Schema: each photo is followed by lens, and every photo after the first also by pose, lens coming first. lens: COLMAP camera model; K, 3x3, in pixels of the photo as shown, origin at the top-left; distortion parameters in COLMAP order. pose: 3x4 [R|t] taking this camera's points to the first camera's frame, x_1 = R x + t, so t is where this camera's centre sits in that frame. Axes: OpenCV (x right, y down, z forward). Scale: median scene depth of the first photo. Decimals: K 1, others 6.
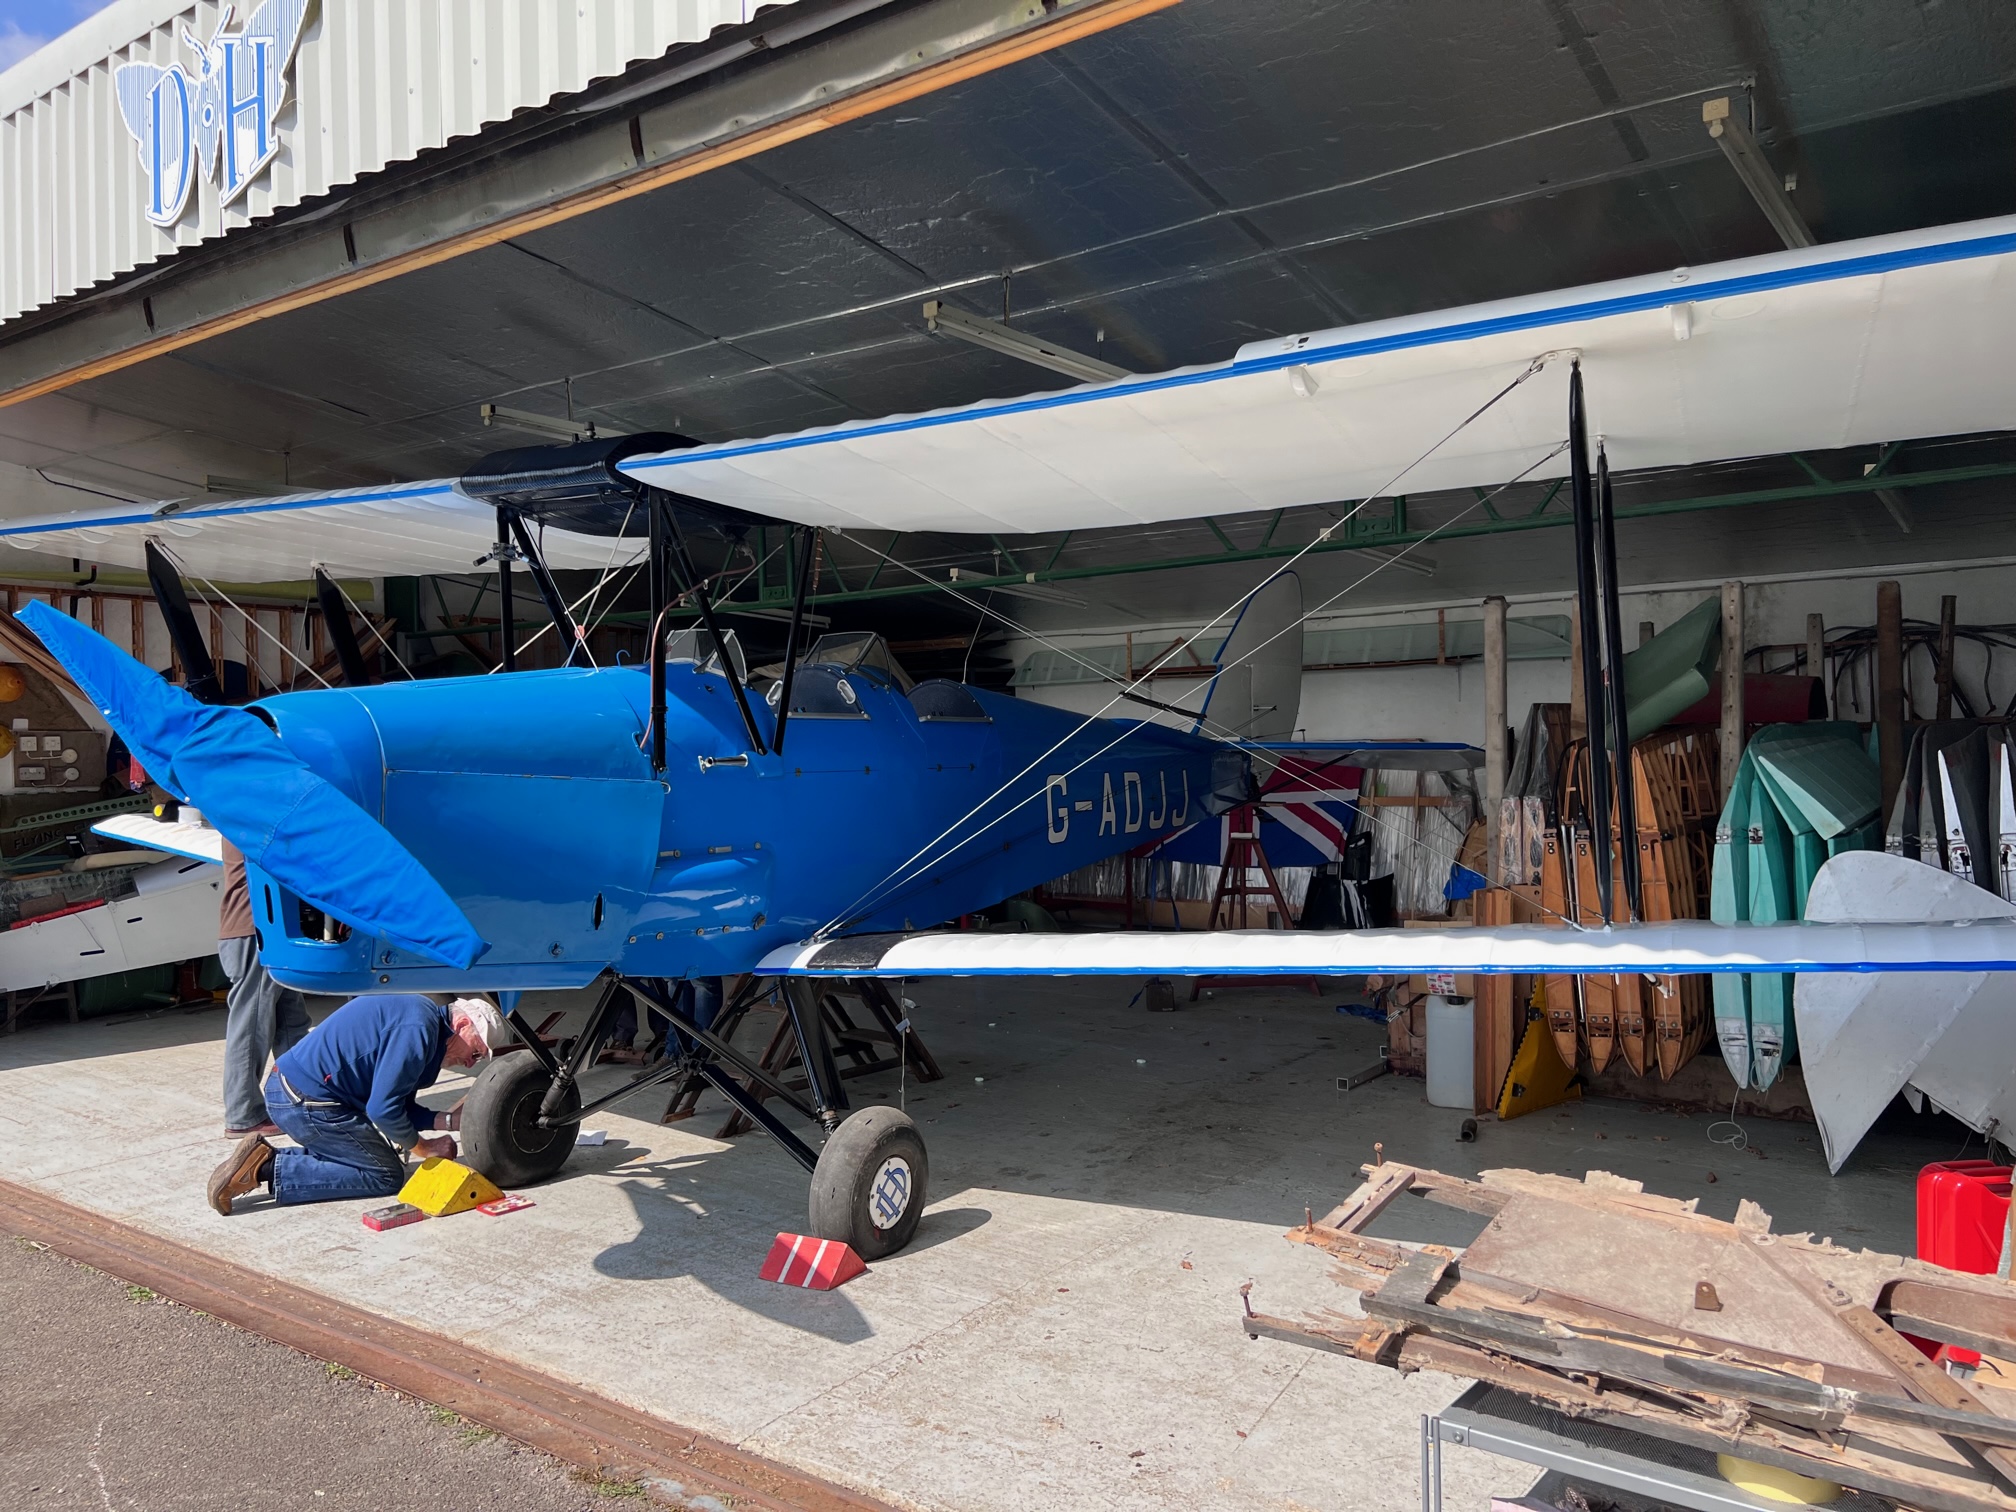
lens RADIAL K [[1501.4, 0, 1008.0], [0, 1501.4, 756.0], [0, 0, 1]] dist [-0.004996, 0.002920]
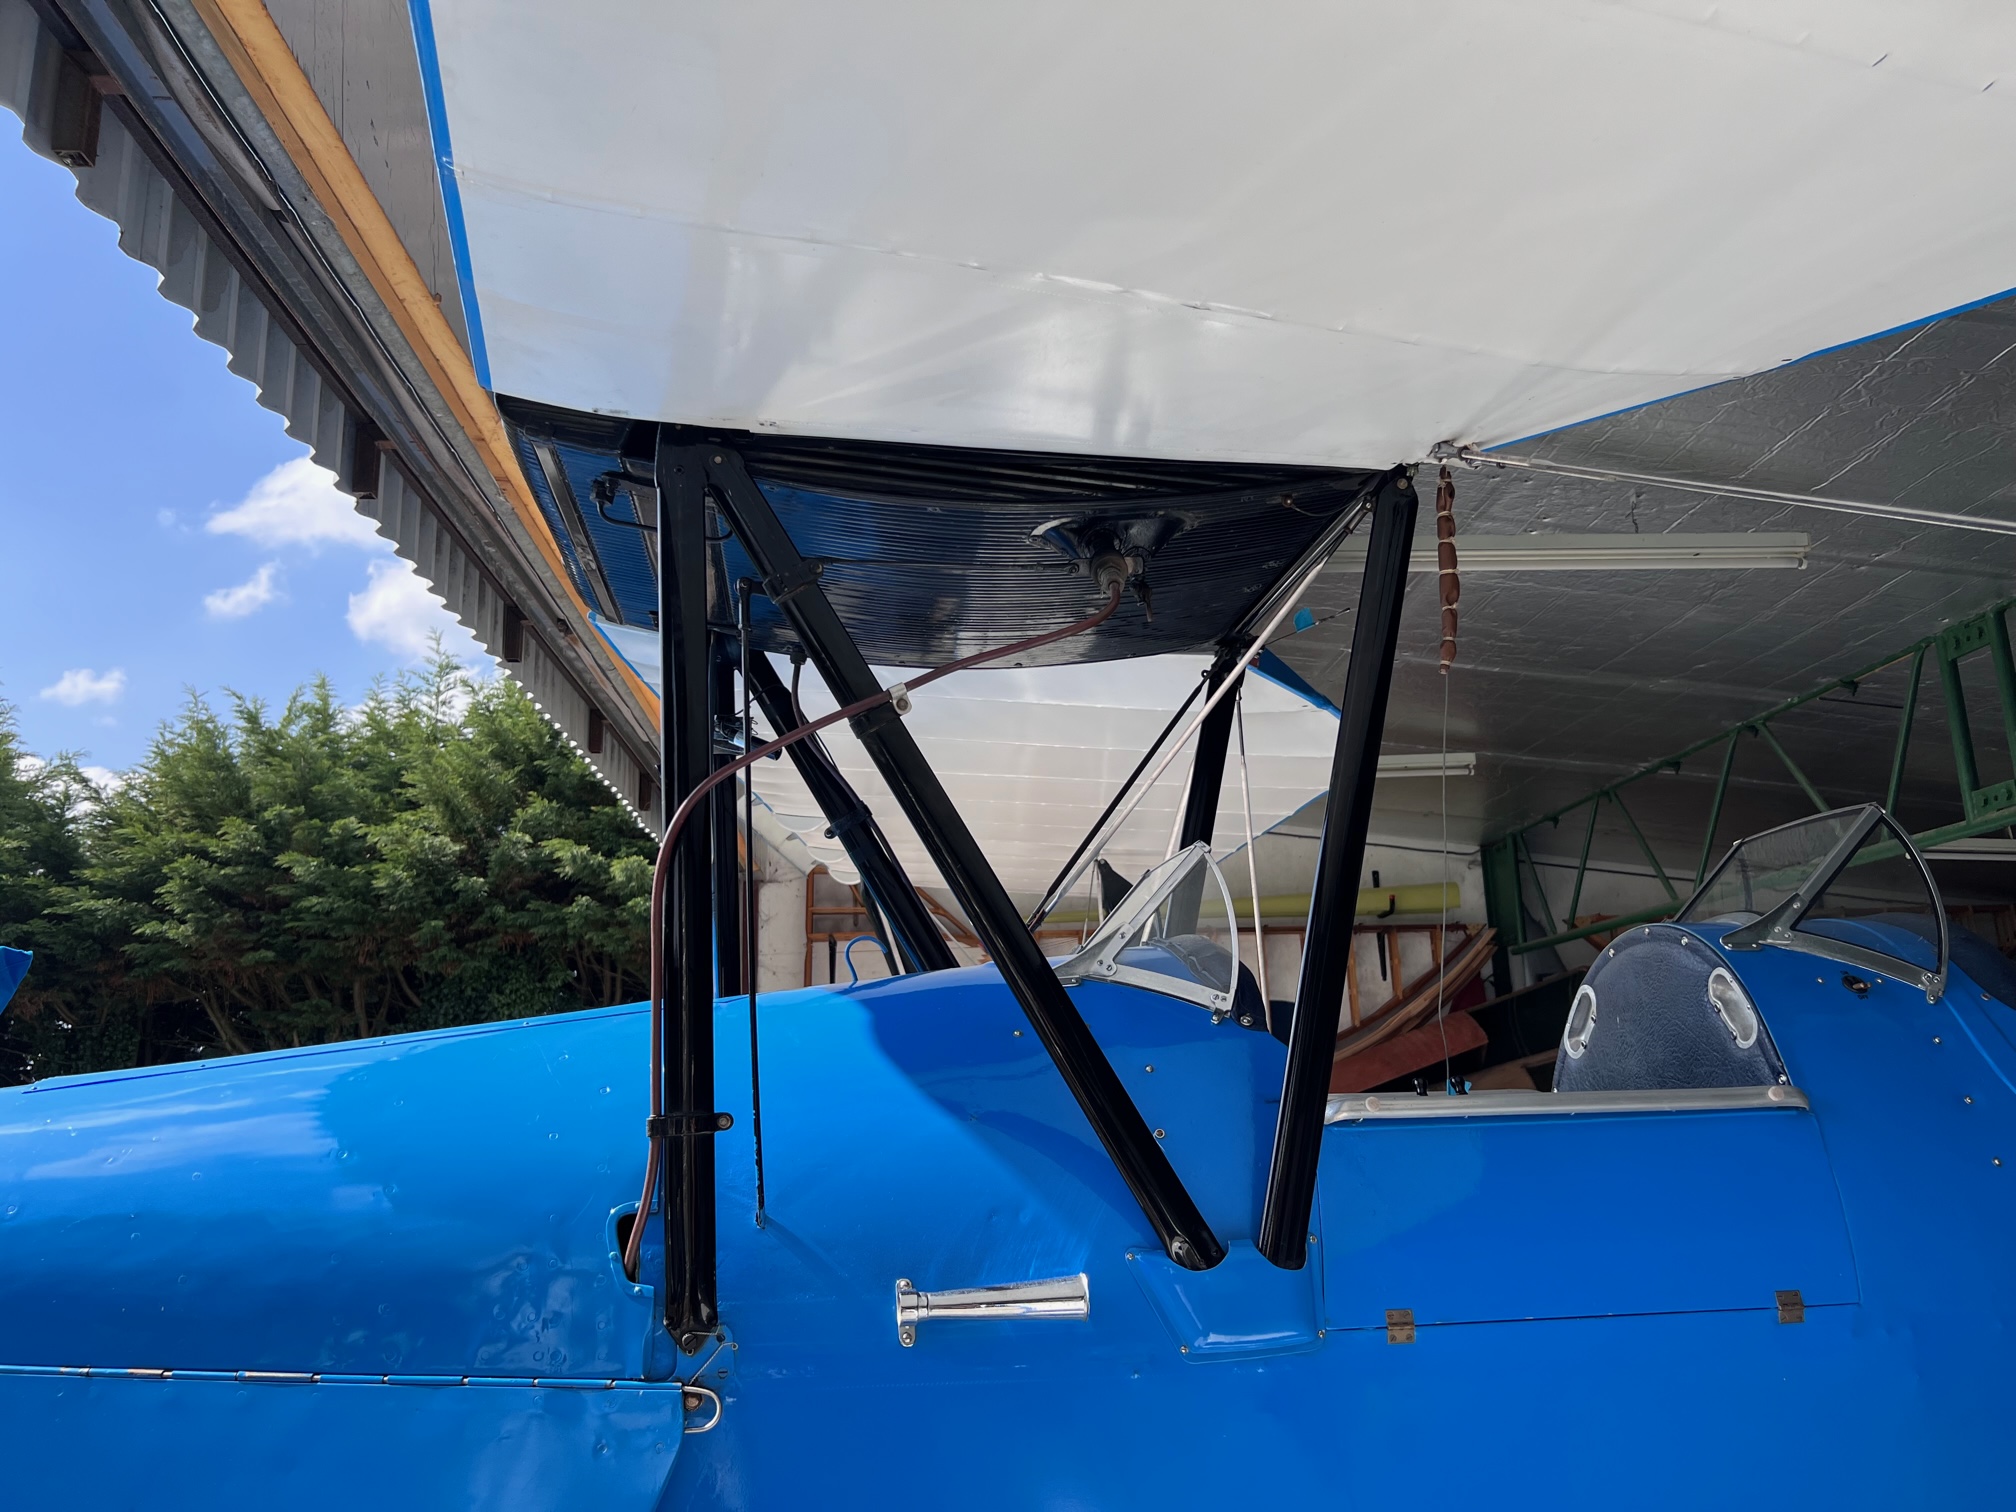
lens RADIAL K [[1501.4, 0, 1008.0], [0, 1501.4, 756.0], [0, 0, 1]] dist [-0.004996, 0.002920]
pose [[0.618257, -0.185948, -0.763663, 0.027166], [0.021515, 0.975251, -0.220051, -0.020062], [0.785681, 0.119618, 0.606956, 0.475280]]
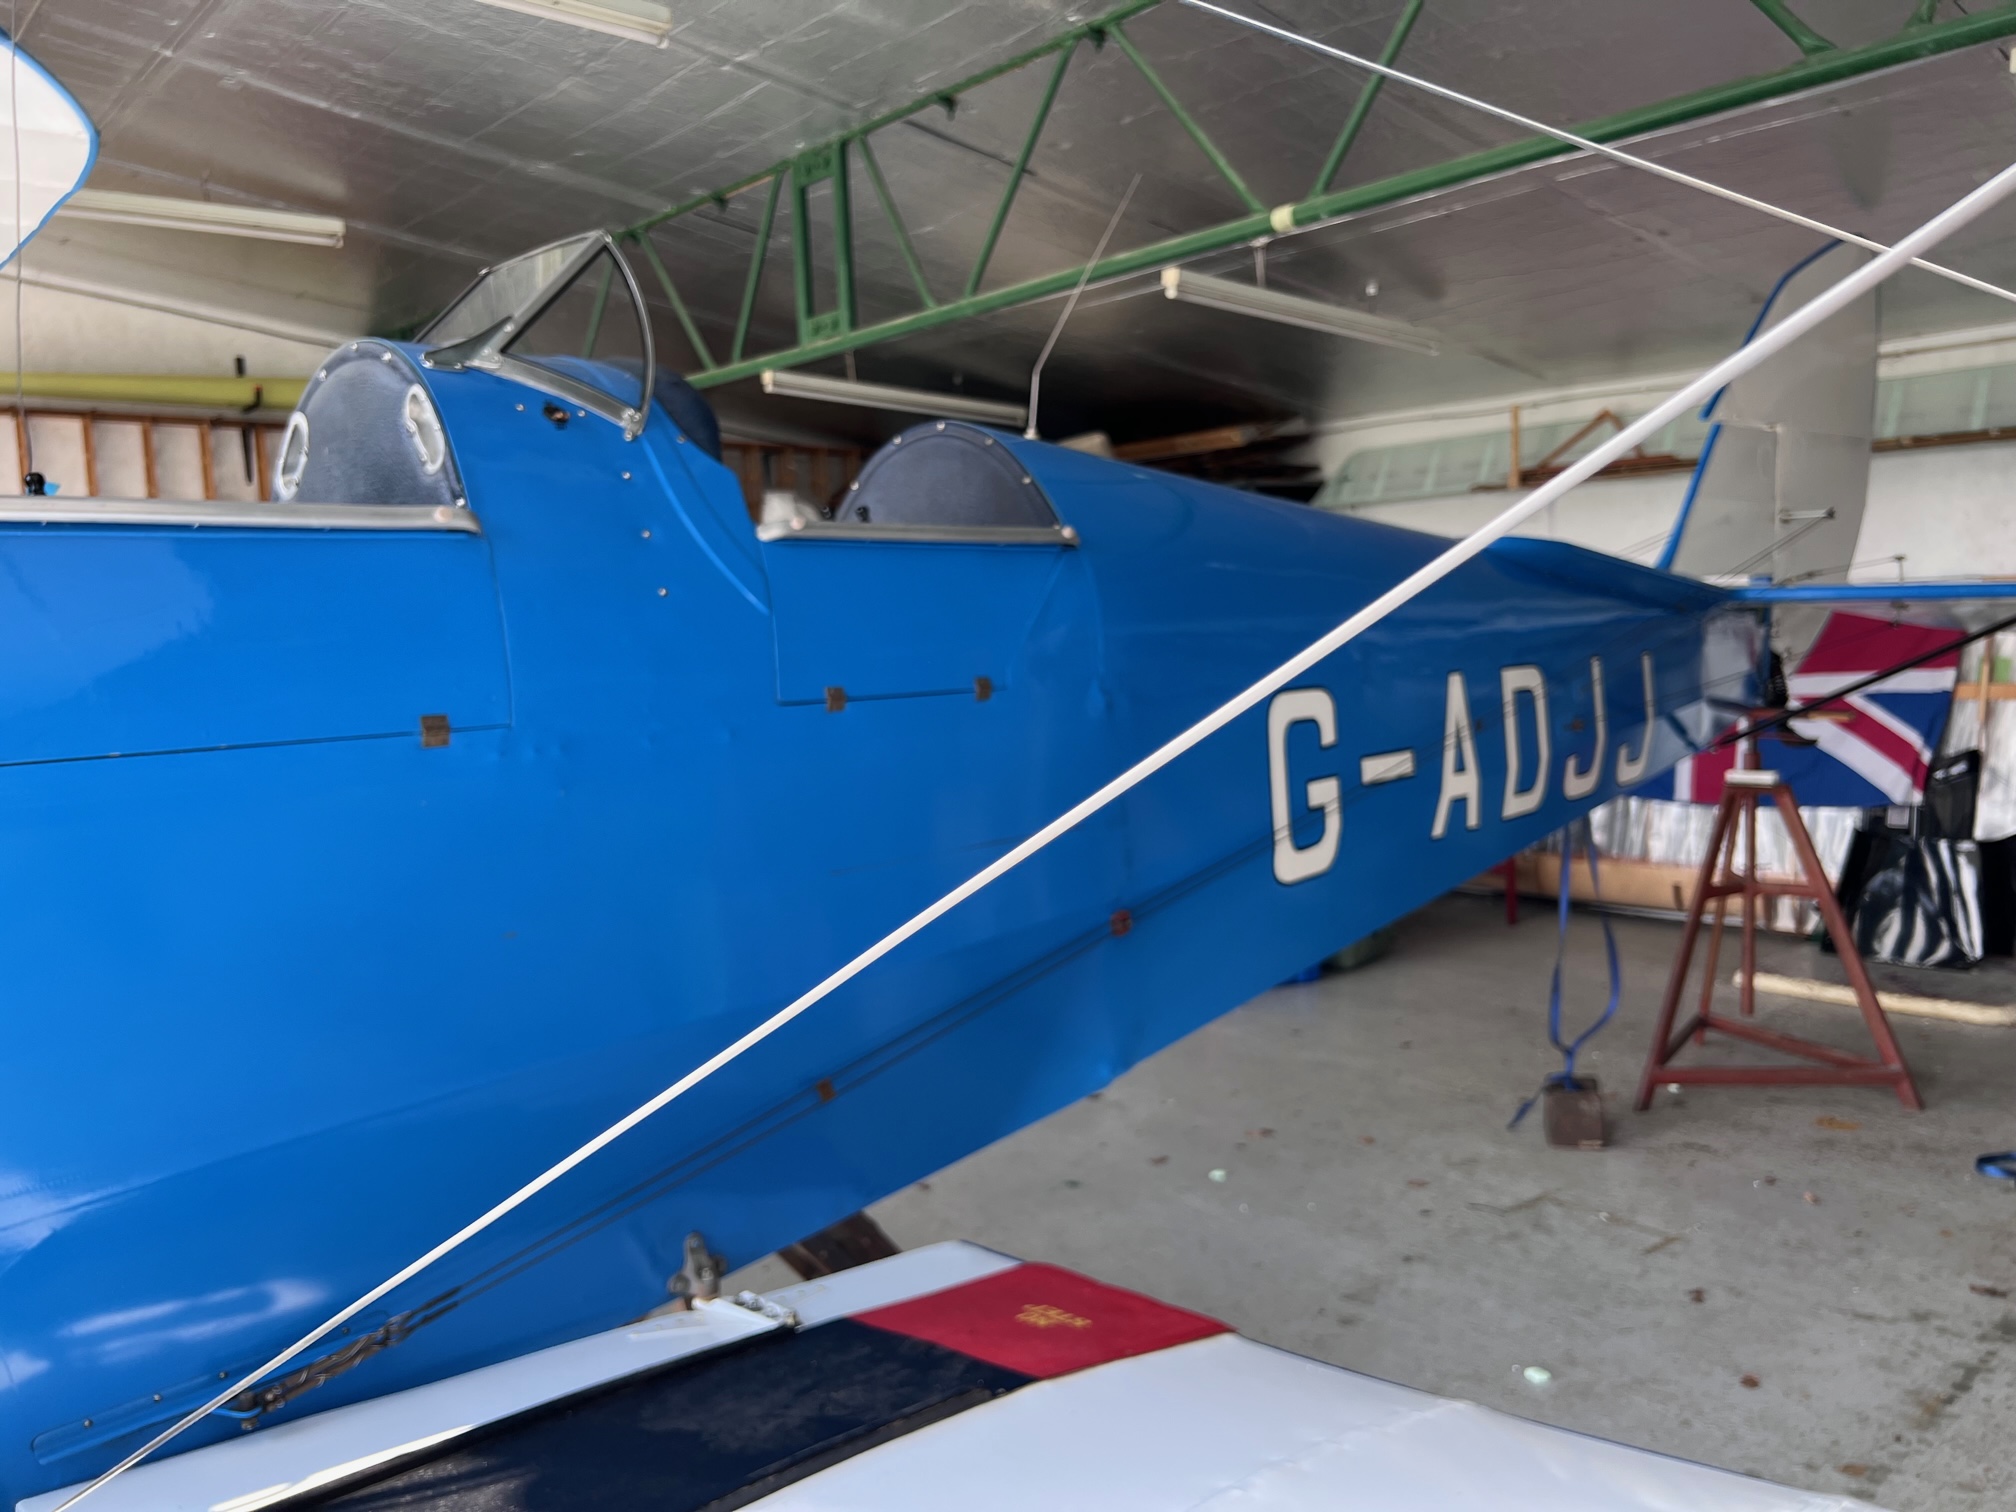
lens RADIAL K [[1501.4, 0, 1008.0], [0, 1501.4, 756.0], [0, 0, 1]] dist [-0.004996, 0.002920]
pose [[0.970748, 0.003241, -0.240080, 0.040453], [0.019572, 0.995513, 0.092576, -0.005186], [0.239303, -0.094566, 0.966329, 0.514694]]
